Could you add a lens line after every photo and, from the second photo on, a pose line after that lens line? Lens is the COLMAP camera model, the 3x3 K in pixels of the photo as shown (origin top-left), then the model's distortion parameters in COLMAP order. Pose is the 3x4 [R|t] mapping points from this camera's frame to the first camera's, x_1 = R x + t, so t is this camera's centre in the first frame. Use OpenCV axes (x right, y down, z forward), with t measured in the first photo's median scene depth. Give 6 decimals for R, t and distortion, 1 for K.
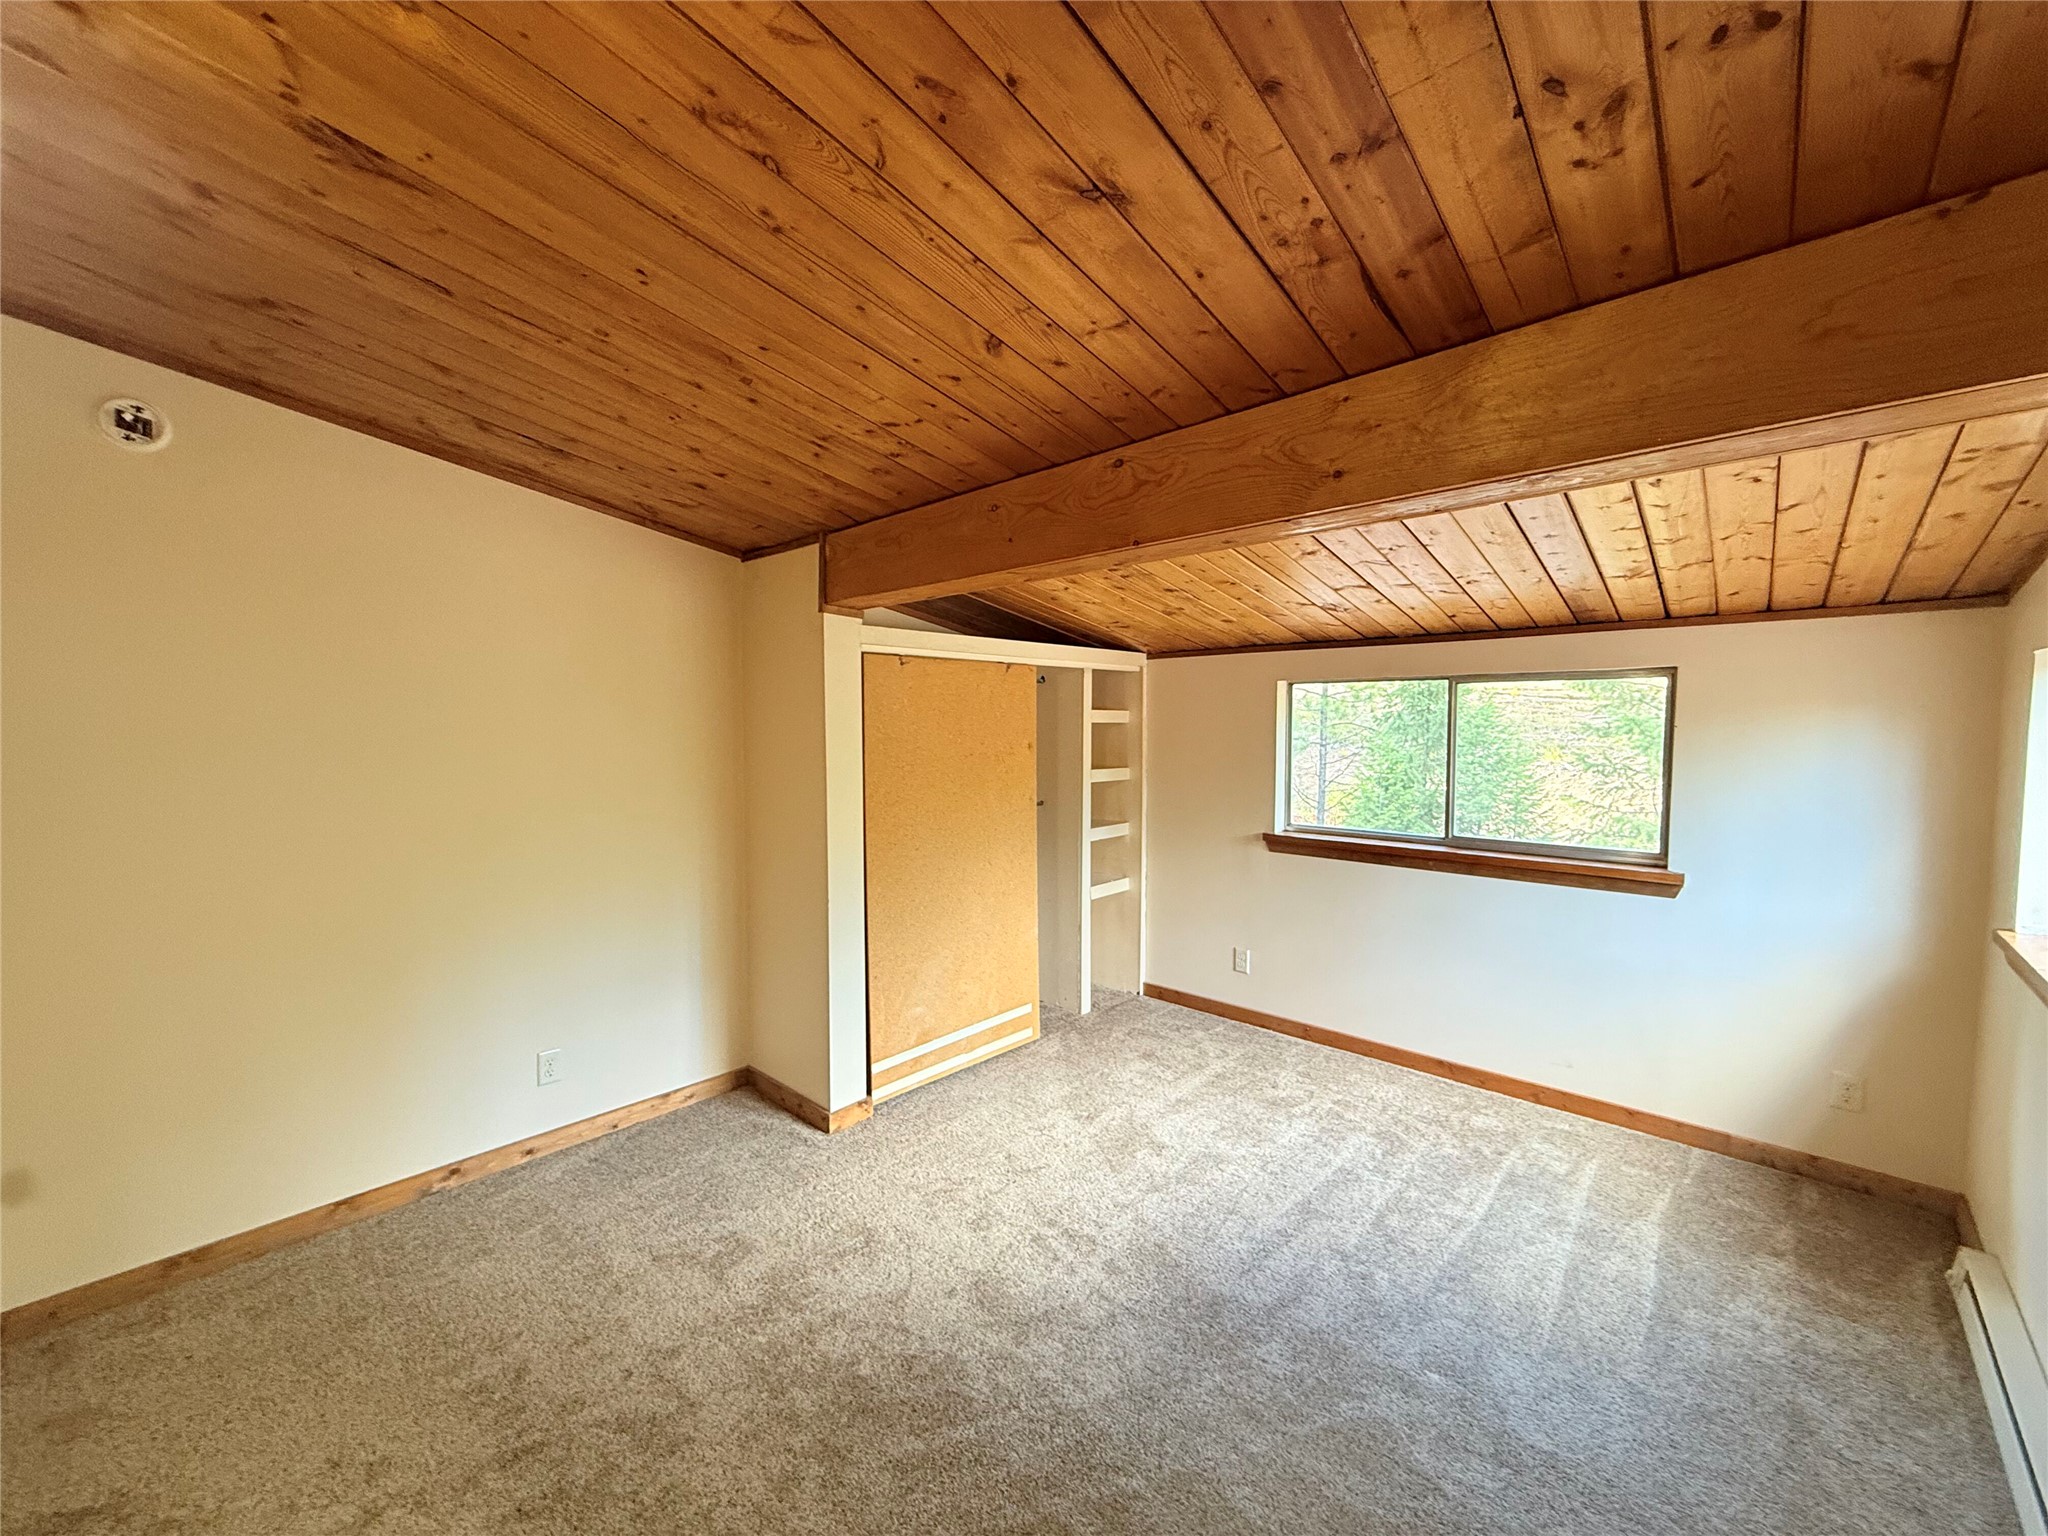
lens RADIAL K [[814.4, 0, 1015.8], [0, 814.4, 762.8], [0, 0, 1]] dist [-0.000479, -0.000014]
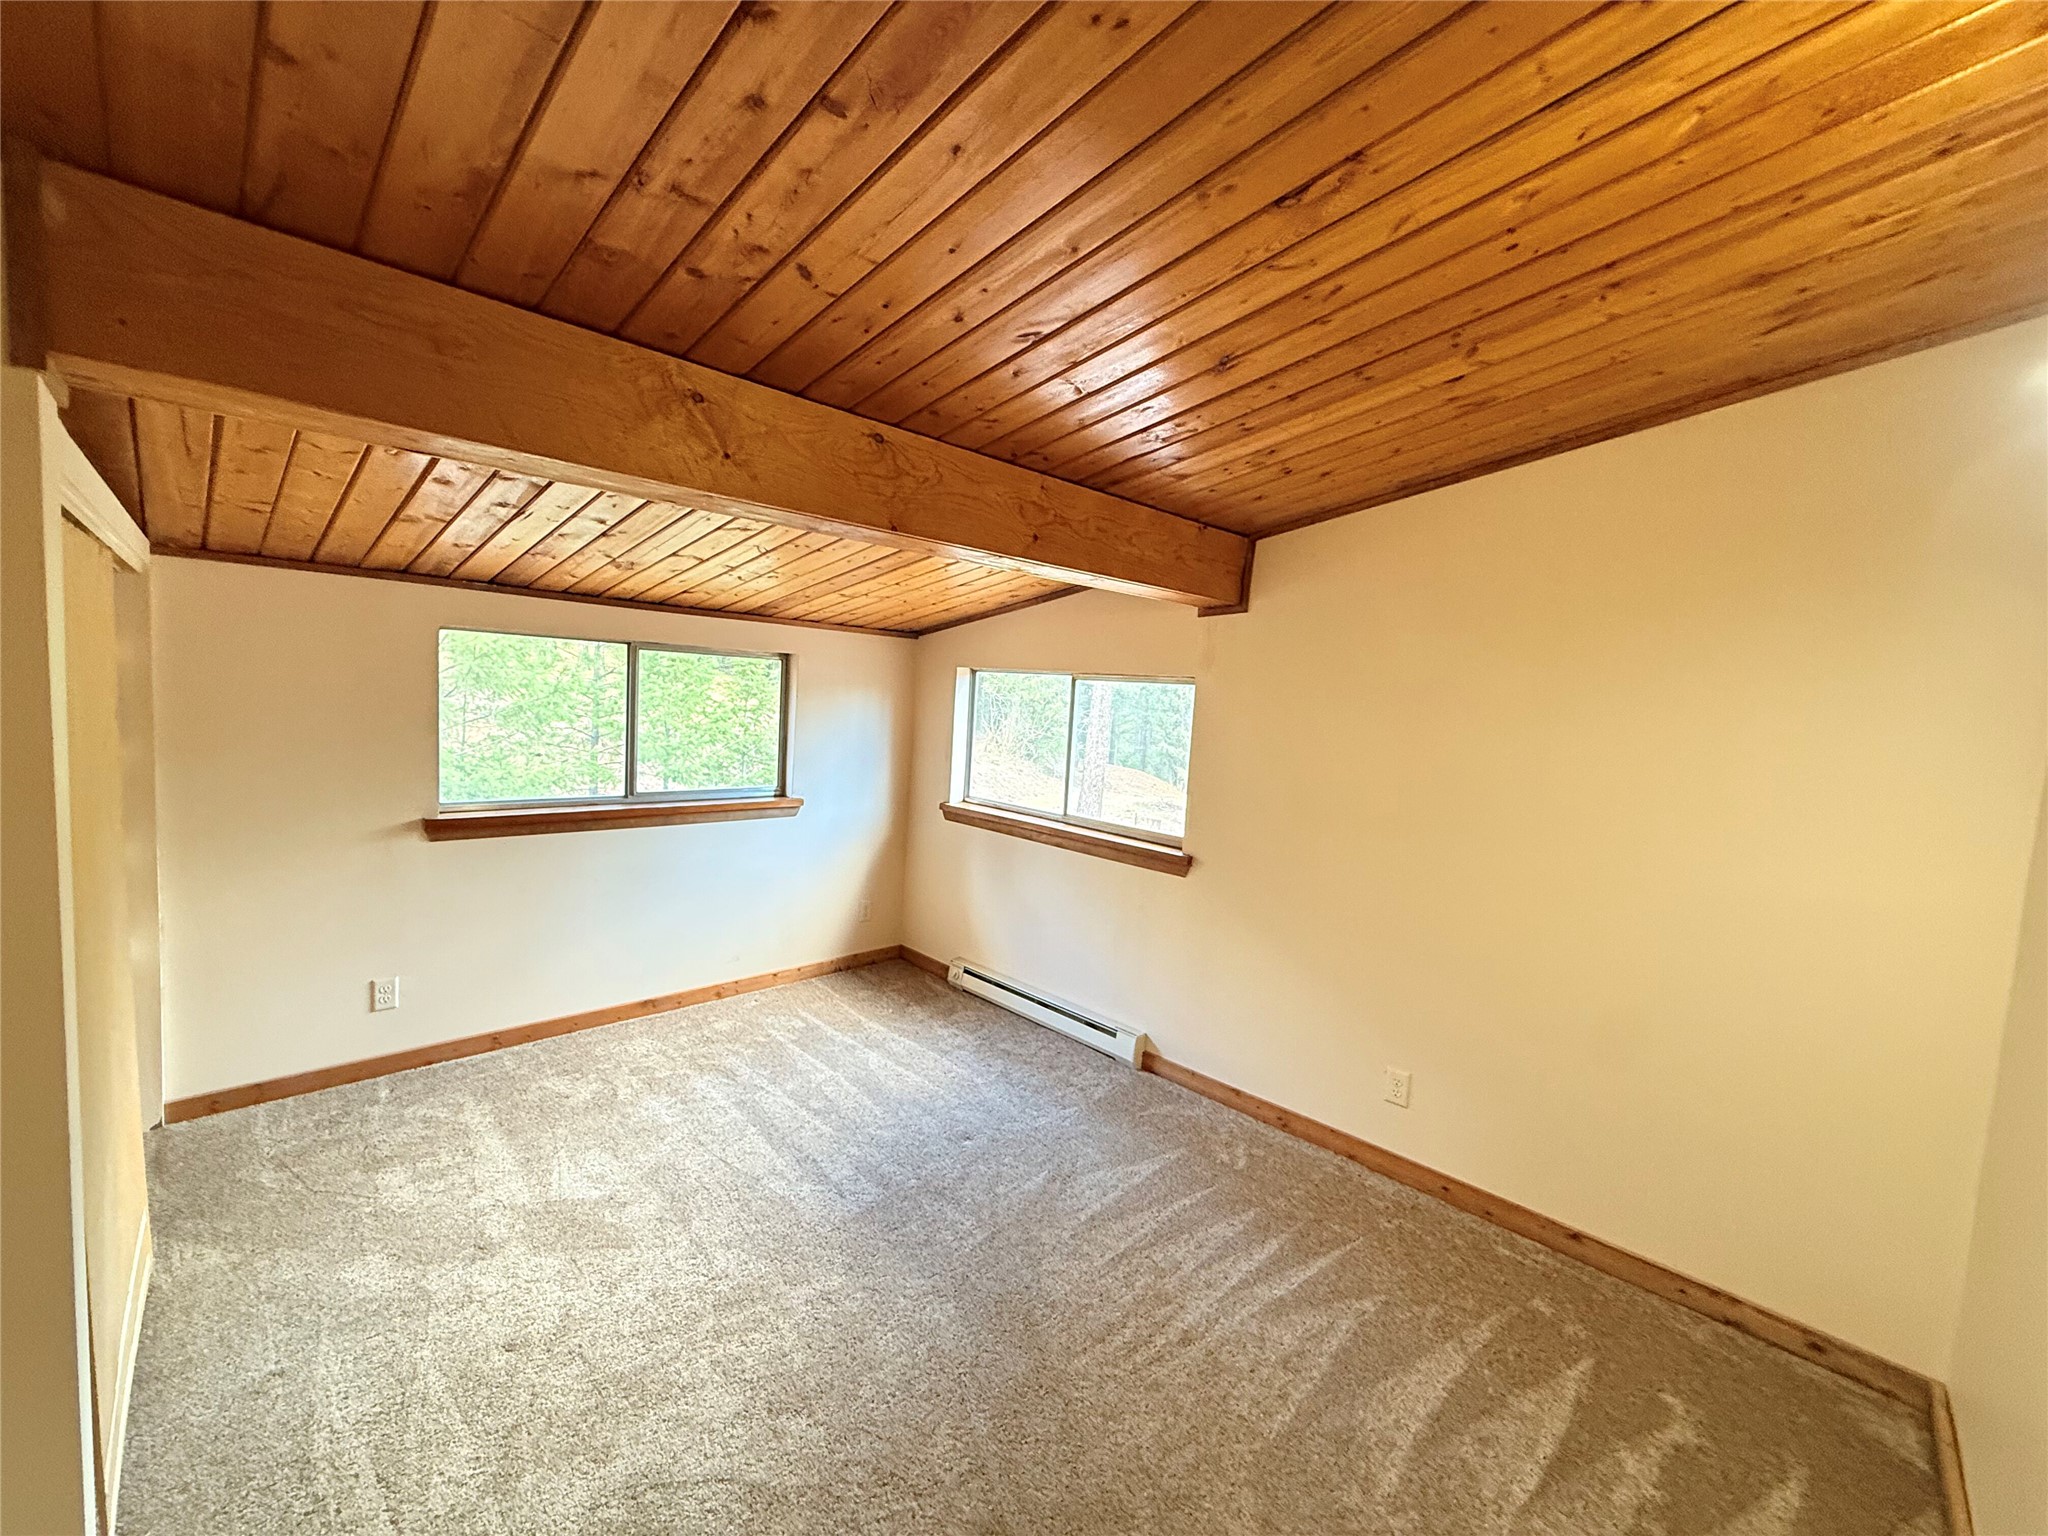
lens RADIAL K [[814.4, 0, 1015.8], [0, 814.4, 762.8], [0, 0, 1]] dist [-0.000479, -0.000014]
pose [[0.041878, -0.077934, 0.996079, -0.553659], [-0.004222, 0.996930, 0.078178, -0.038238], [-0.999114, -0.007479, 0.041421, 0.510614]]
